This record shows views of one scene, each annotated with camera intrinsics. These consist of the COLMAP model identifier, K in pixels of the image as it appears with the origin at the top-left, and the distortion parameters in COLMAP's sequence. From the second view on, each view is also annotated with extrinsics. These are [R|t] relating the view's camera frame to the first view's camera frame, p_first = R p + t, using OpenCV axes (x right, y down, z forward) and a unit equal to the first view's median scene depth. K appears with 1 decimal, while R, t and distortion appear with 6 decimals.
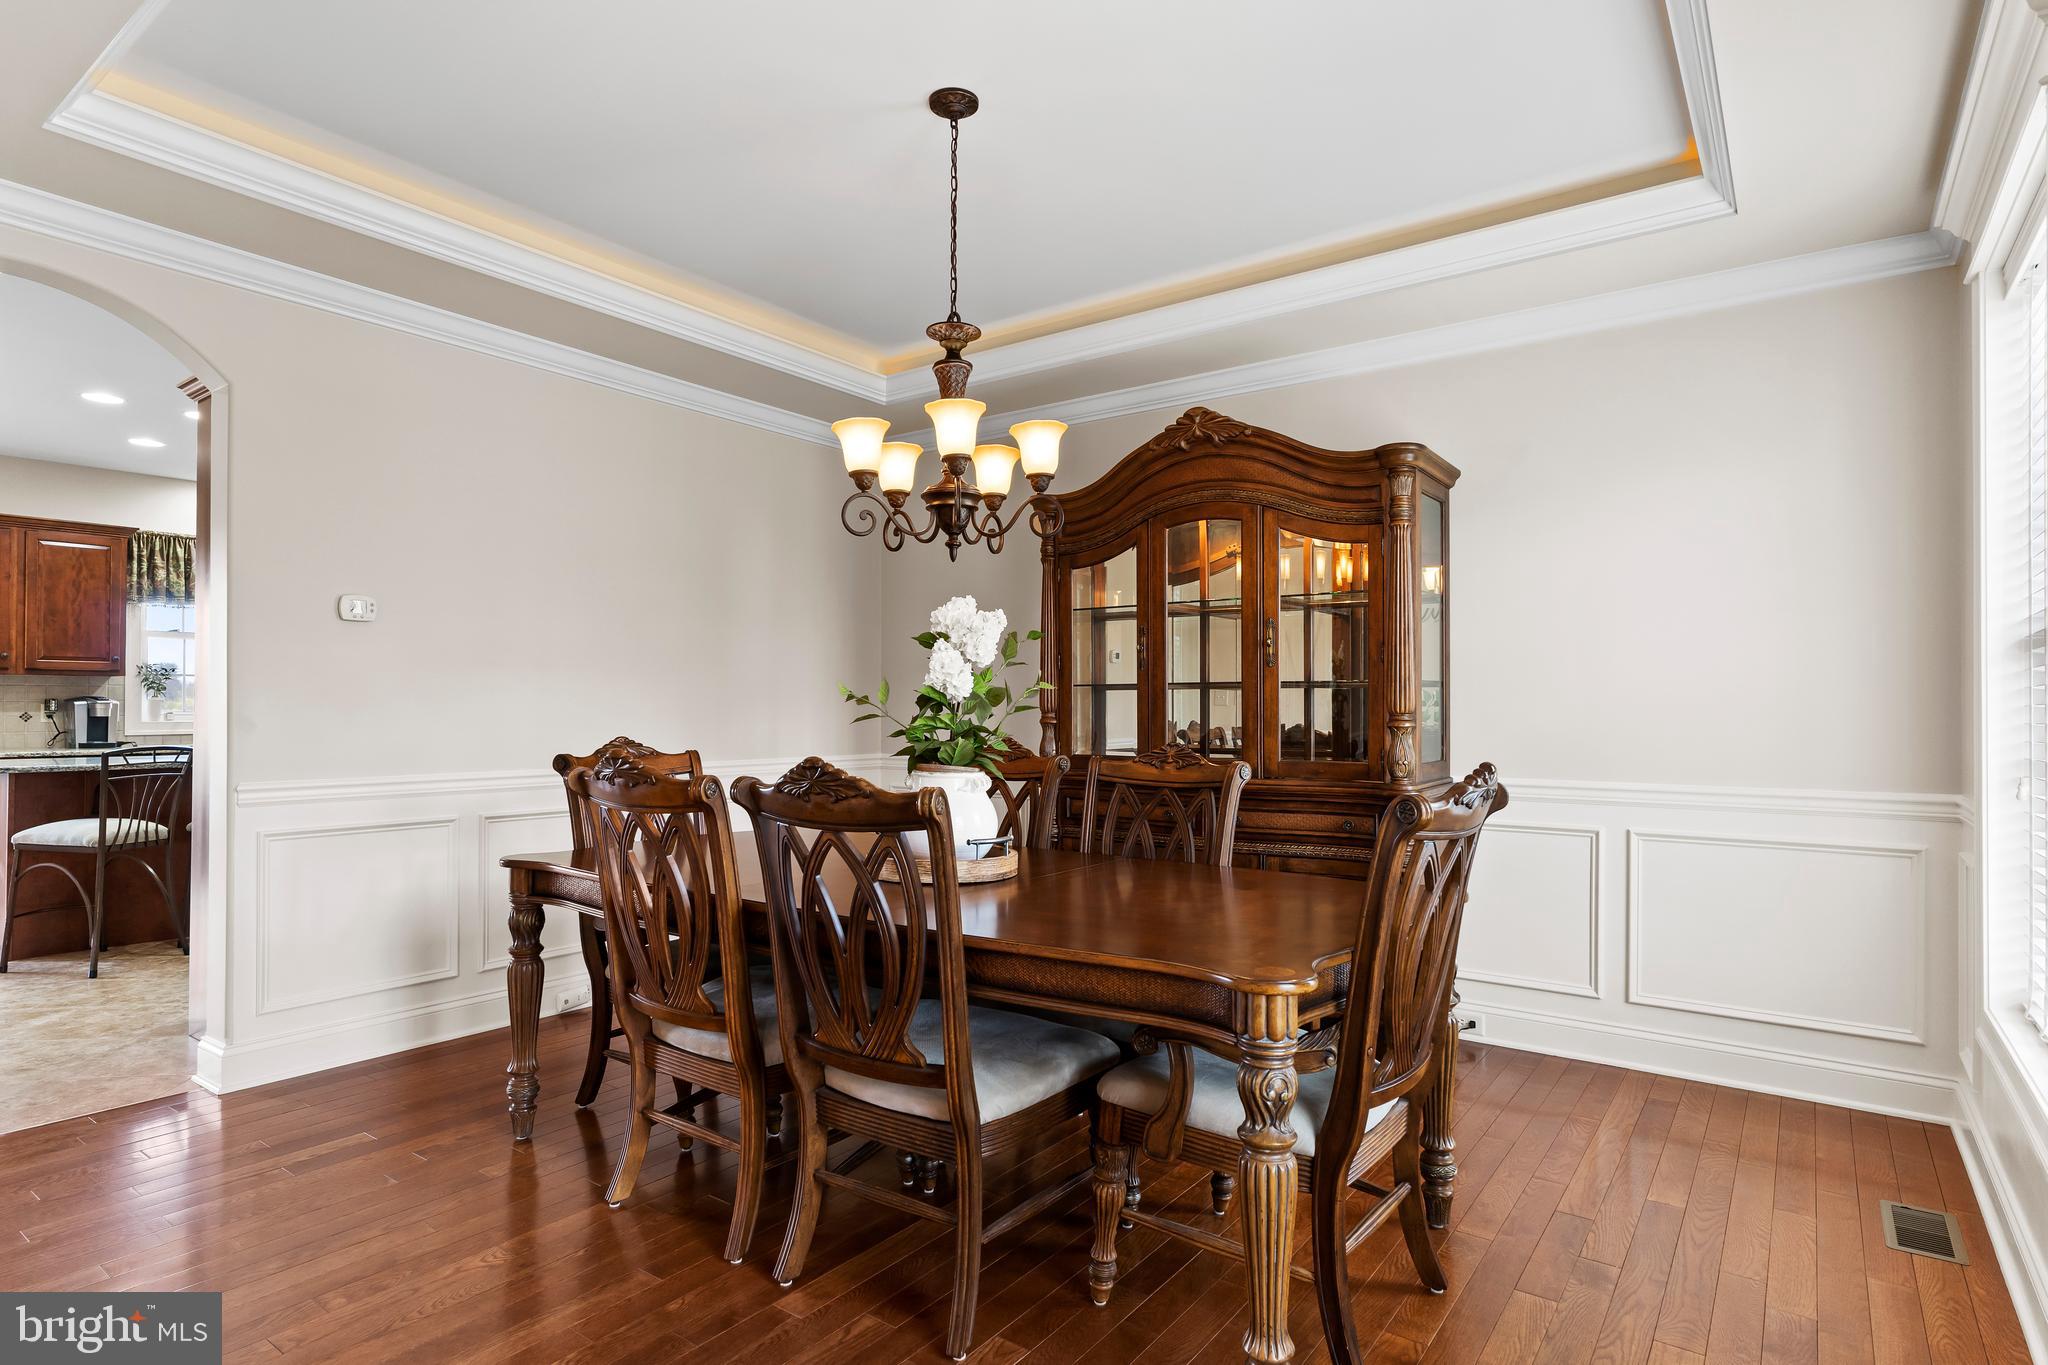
lens RADIAL K [[1053.0, 0, 1023.0], [0, 1053.0, 703.8], [0, 0, 1]] dist [-0.012396, 0.007212]
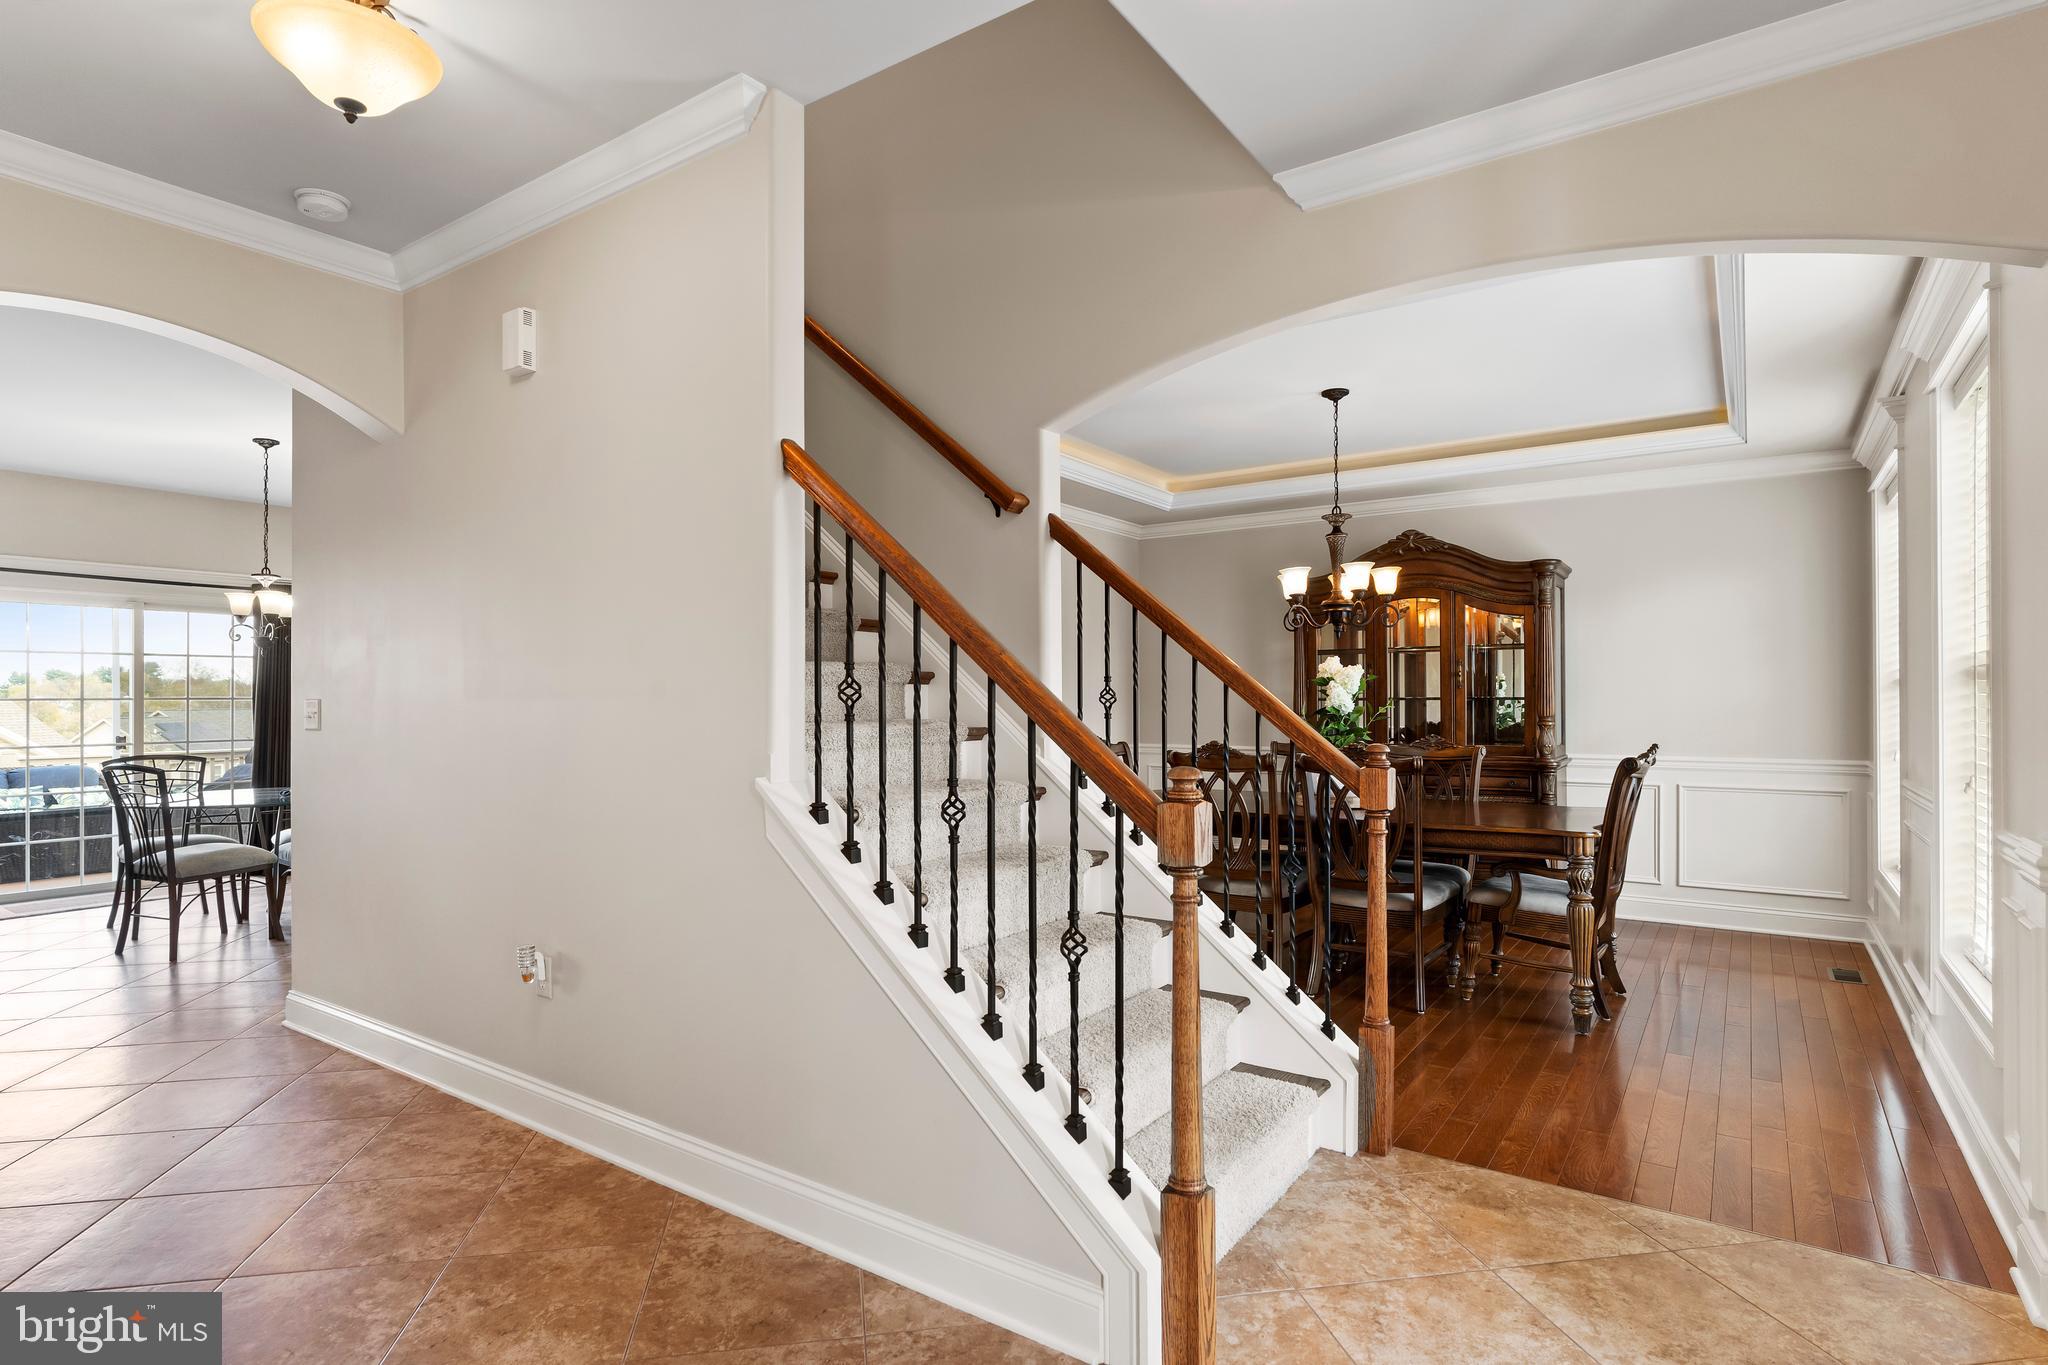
lens RADIAL K [[1053.0, 0, 987.7], [0, 1053.0, 697.9], [0, 0, 1]] dist [-0.012396, 0.007212]
pose [[0.999840, -0.006179, 0.016780, -0.653087], [0.006125, 0.999976, 0.003303, -0.037512], [-0.016800, -0.003200, 0.999854, -0.779567]]
